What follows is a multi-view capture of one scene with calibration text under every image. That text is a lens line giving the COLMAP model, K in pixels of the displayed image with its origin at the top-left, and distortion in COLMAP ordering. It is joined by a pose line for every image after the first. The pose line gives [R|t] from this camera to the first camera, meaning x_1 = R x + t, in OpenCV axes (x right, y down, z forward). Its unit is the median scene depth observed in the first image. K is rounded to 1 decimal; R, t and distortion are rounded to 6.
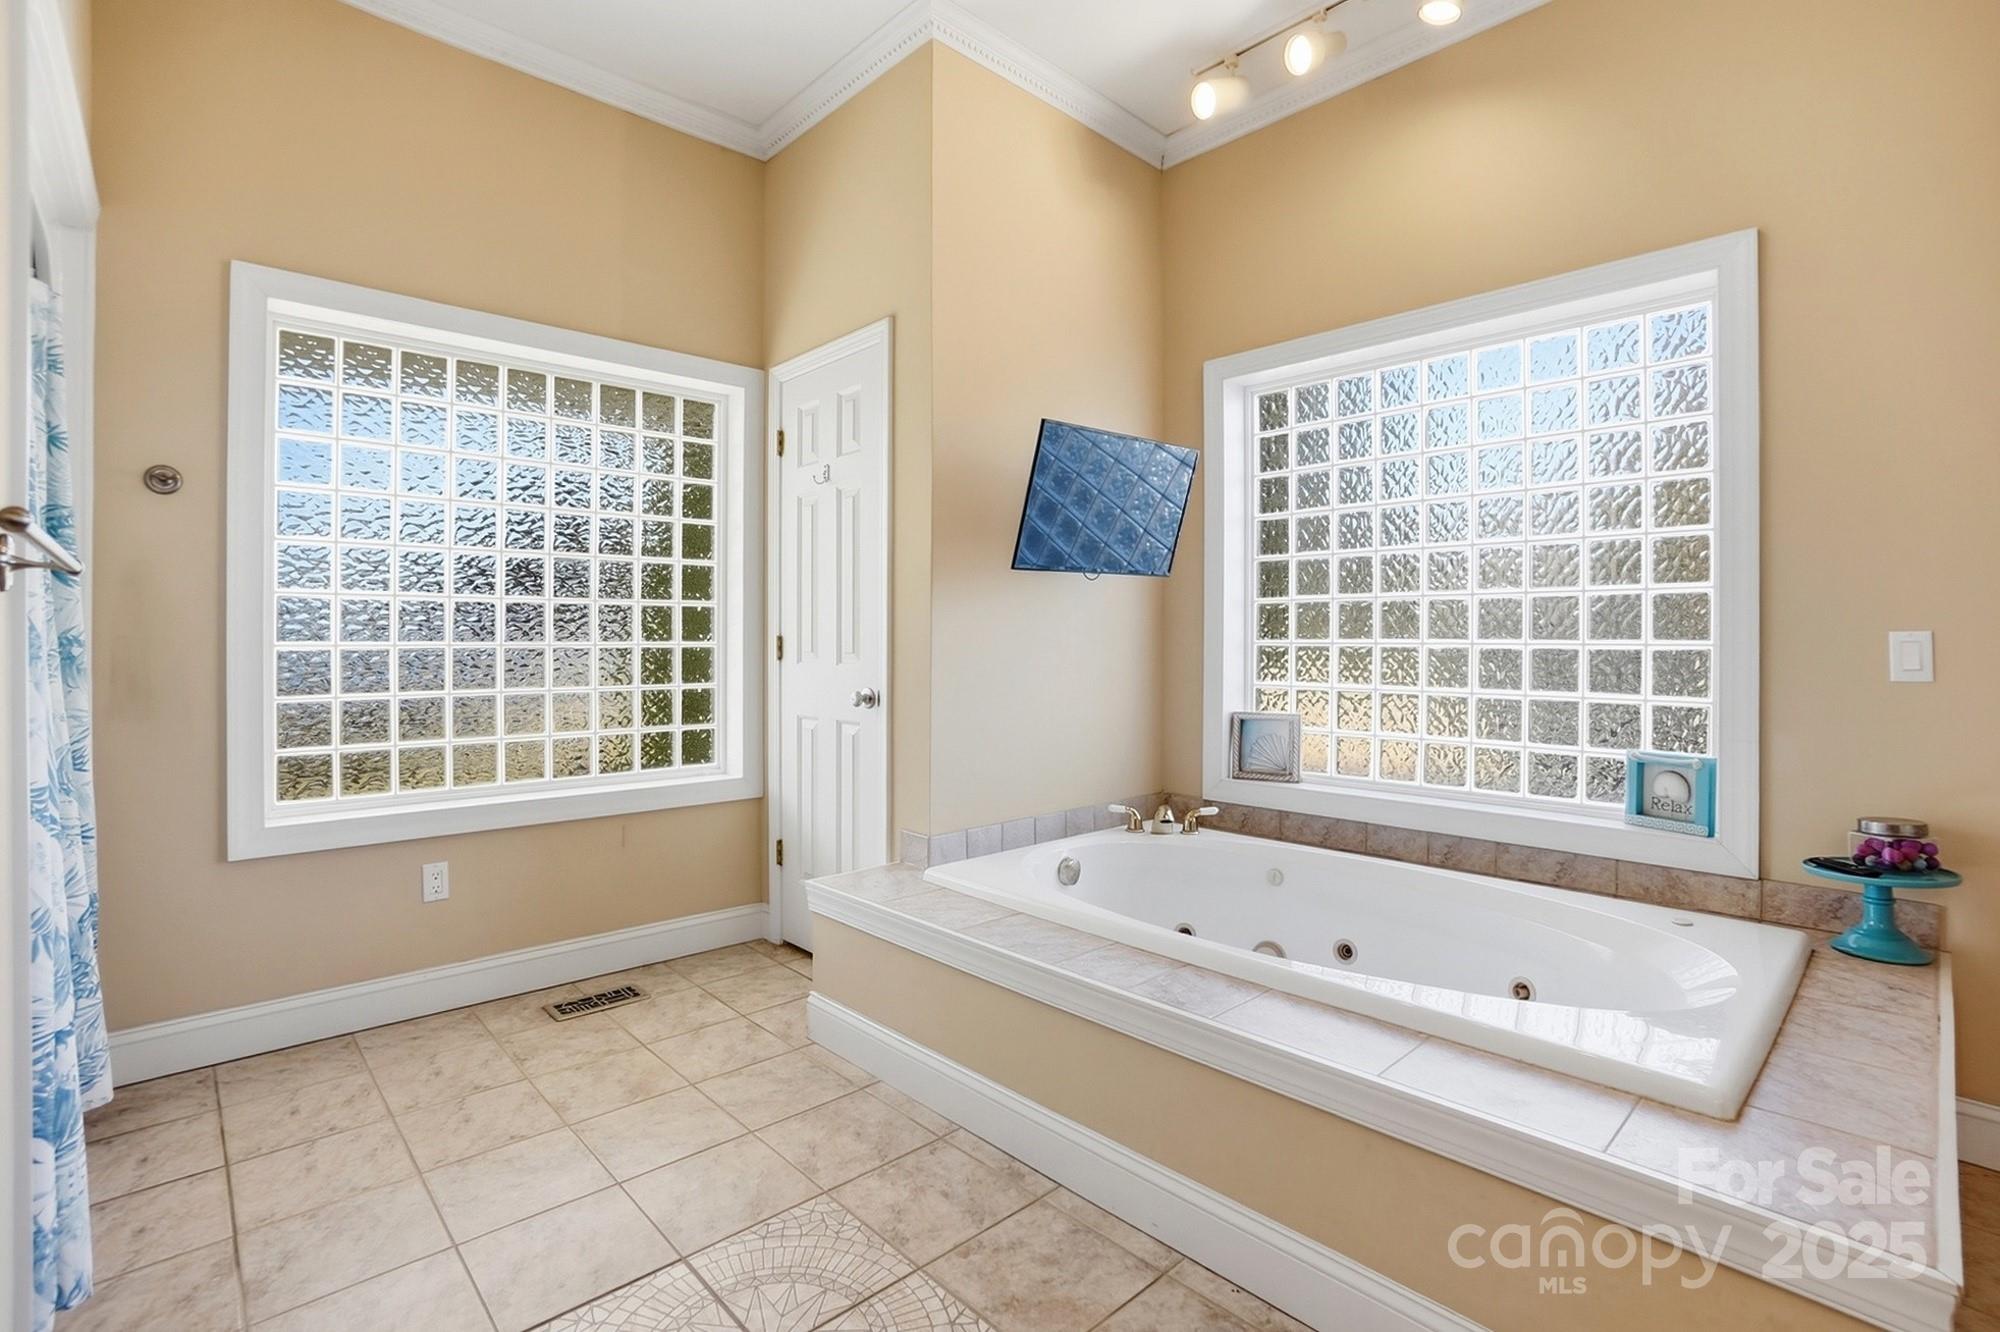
lens RADIAL K [[928.3, 0, 990.8], [0, 928.3, 638.2], [0, 0, 1]] dist [-0.018677, -0.000004]
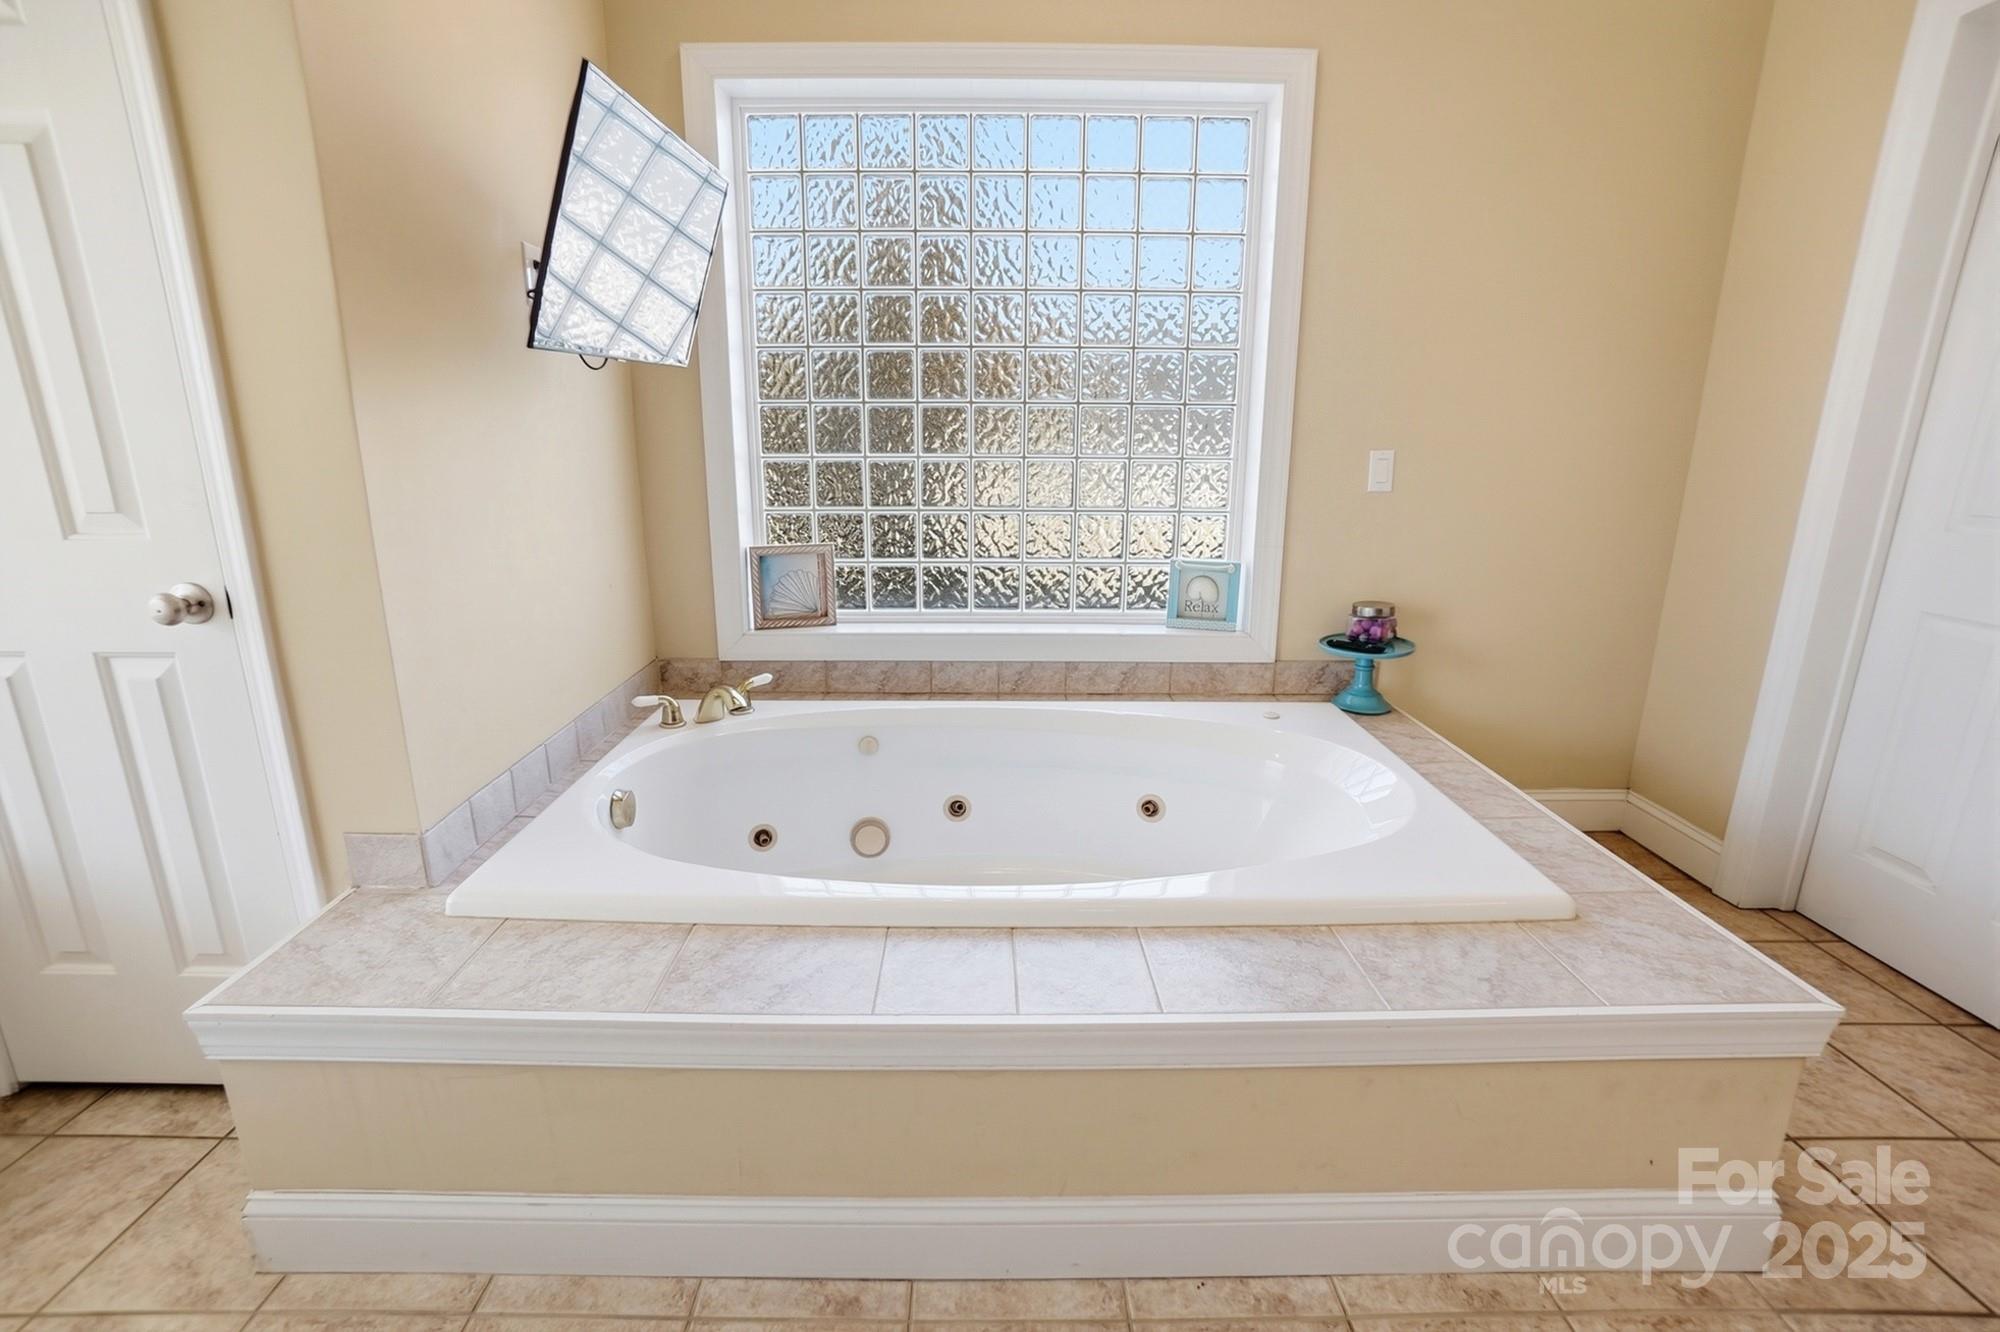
lens RADIAL K [[886.2, 0, 988.1], [0, 886.2, 658.2], [0, 0, 1]] dist [-0.062373, 0.020430]
pose [[0.679957, -0.183462, 0.709930, -0.201597], [-0.003508, 0.967368, 0.253350, -0.027162], [-0.733243, -0.174757, 0.657126, 0.459193]]
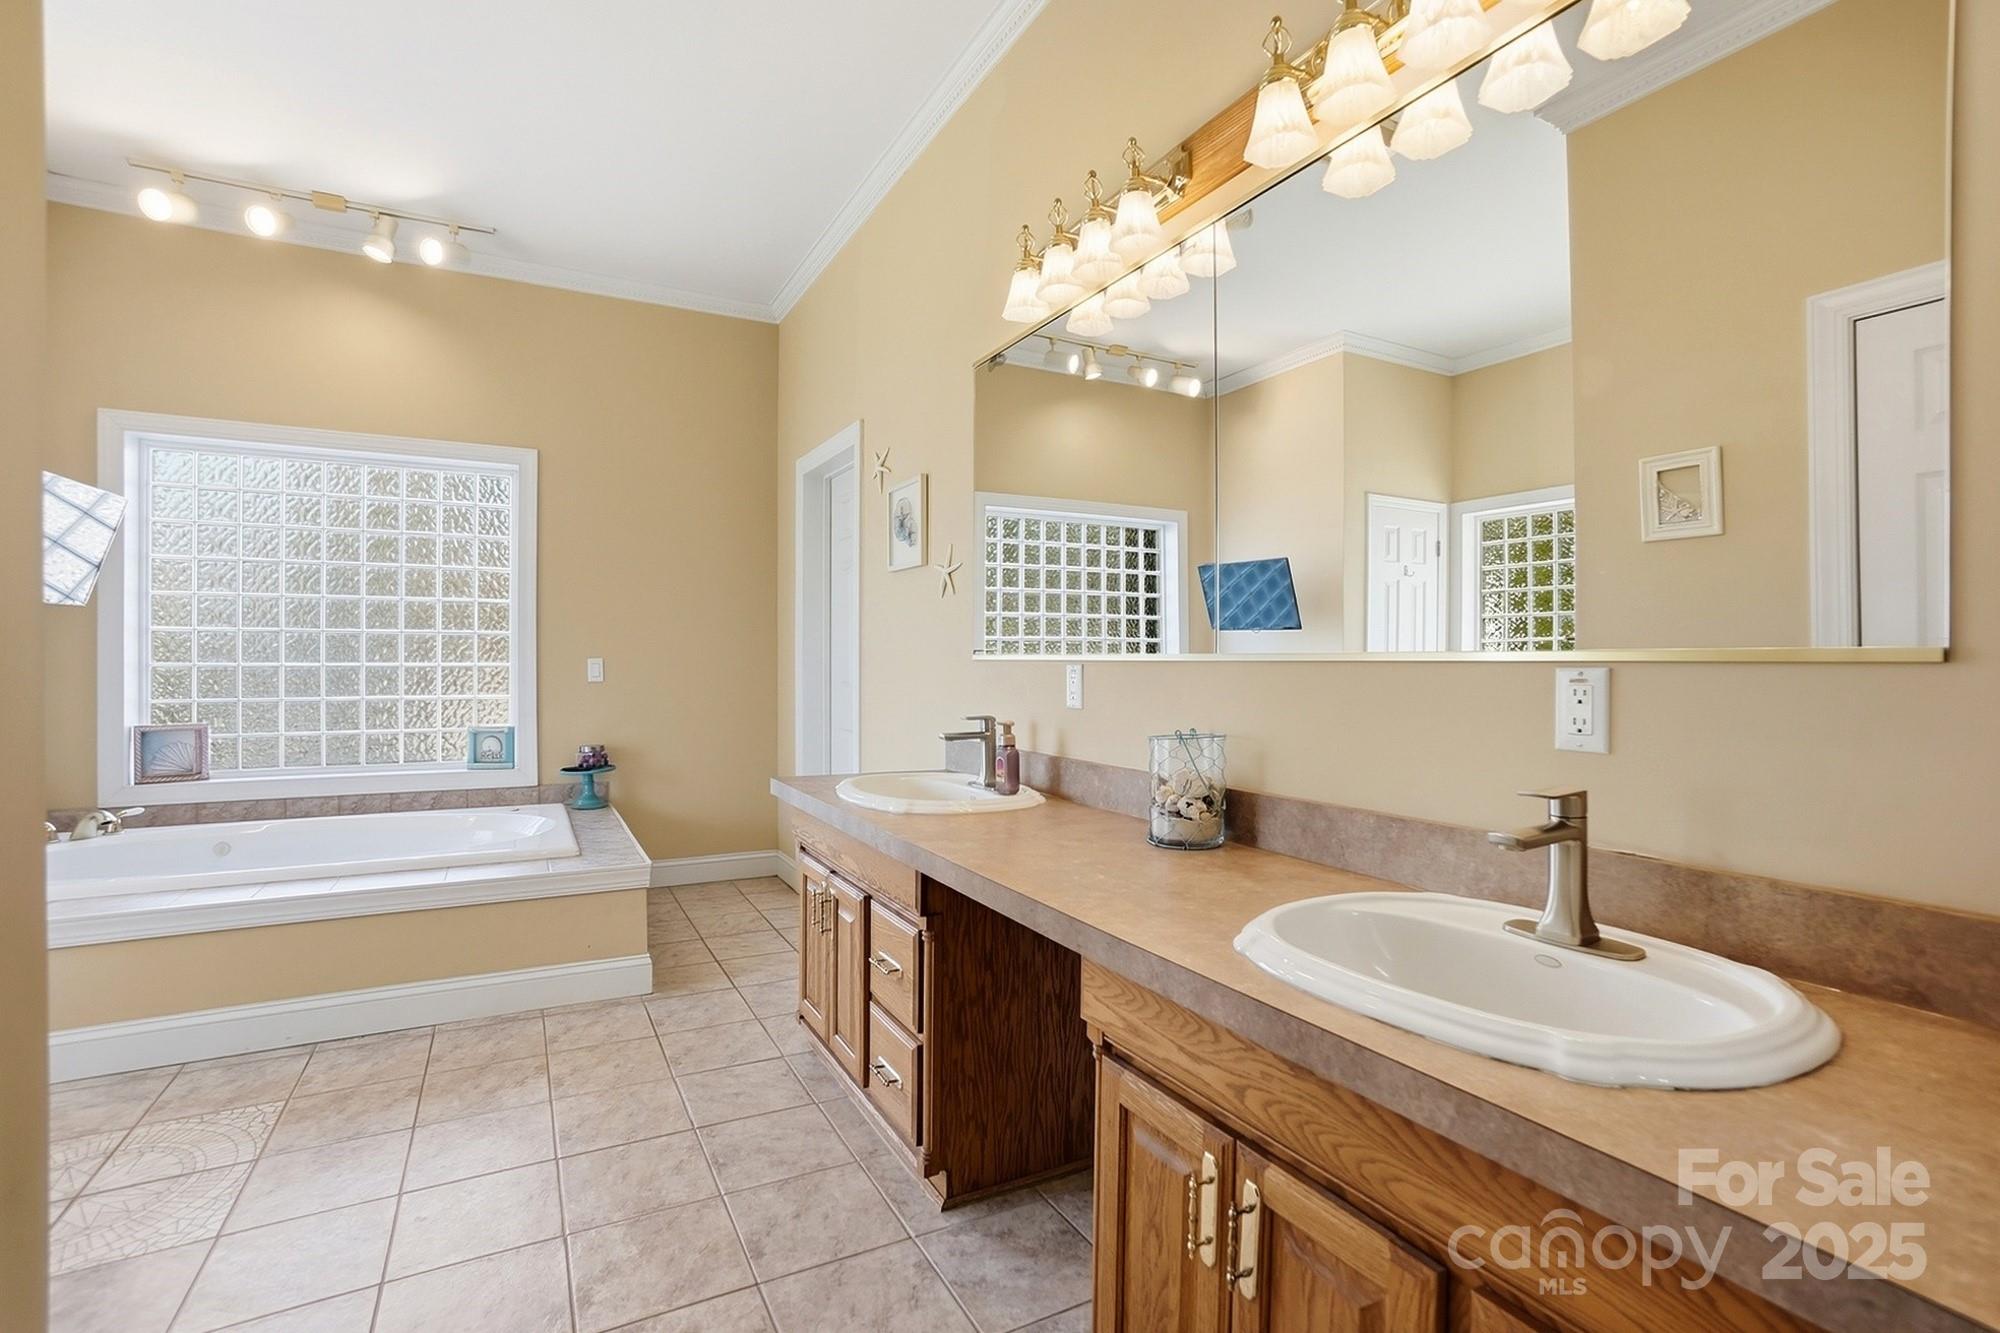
lens RADIAL K [[886.2, 0, 988.1], [0, 886.2, 658.7], [0, 0, 1]] dist [-0.062373, 0.020430]
pose [[0.251649, 0.000196, 0.967819, -0.636634], [-0.004355, 0.999990, 0.000930, -0.010046], [-0.967809, -0.004449, 0.251647, -0.352360]]
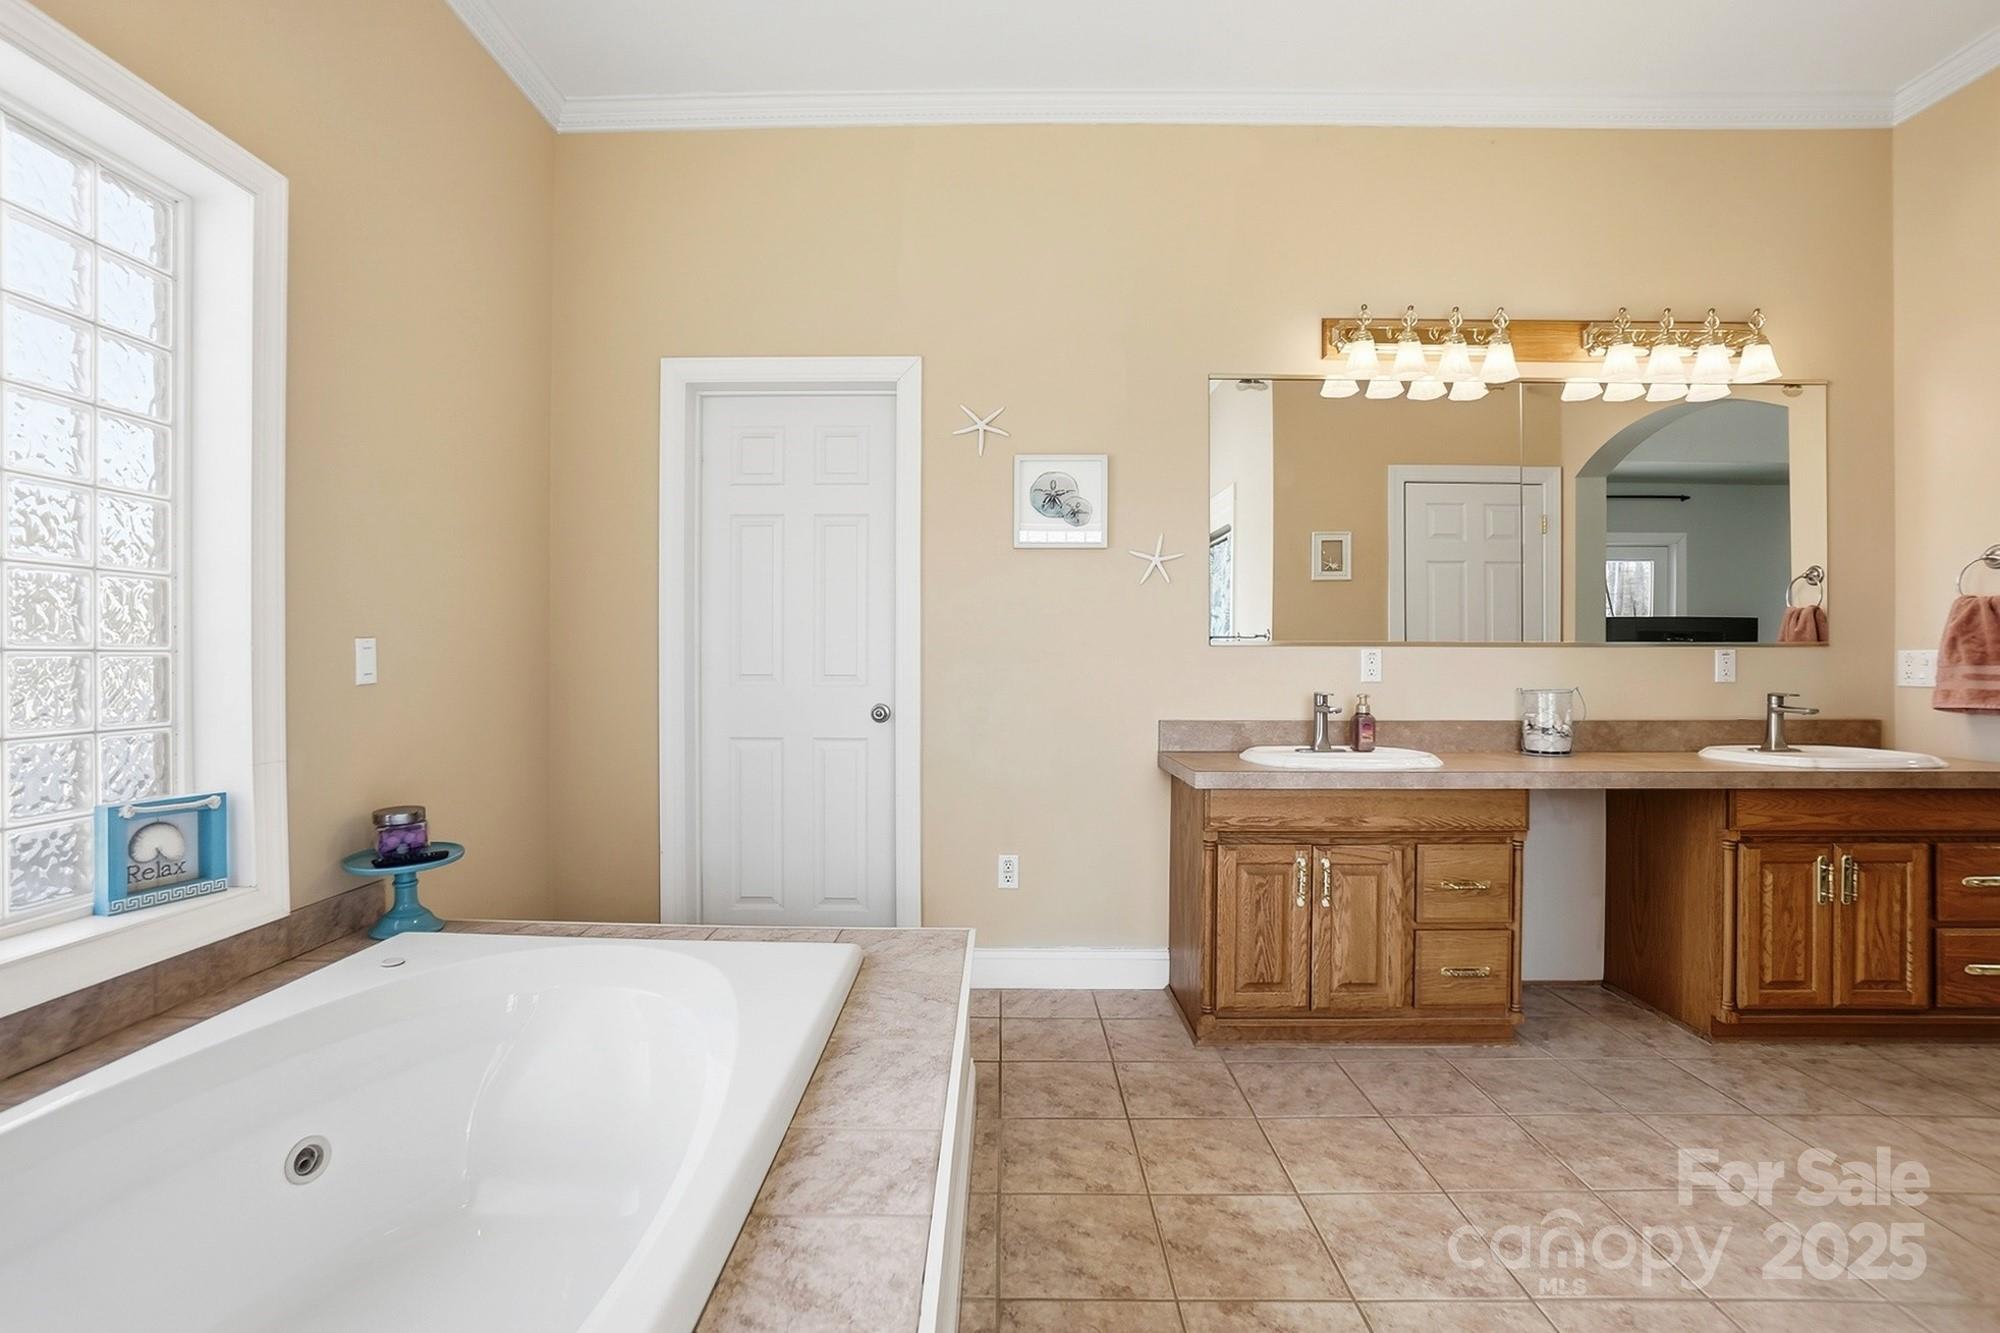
lens RADIAL K [[886.2, 0, 988.1], [0, 886.2, 658.7], [0, 0, 1]] dist [-0.062373, 0.020430]
pose [[-0.714872, -0.003940, 0.699244, -0.199424], [-0.004398, 0.999990, 0.001139, 0.010014], [-0.699241, -0.002261, -0.714882, 0.992822]]
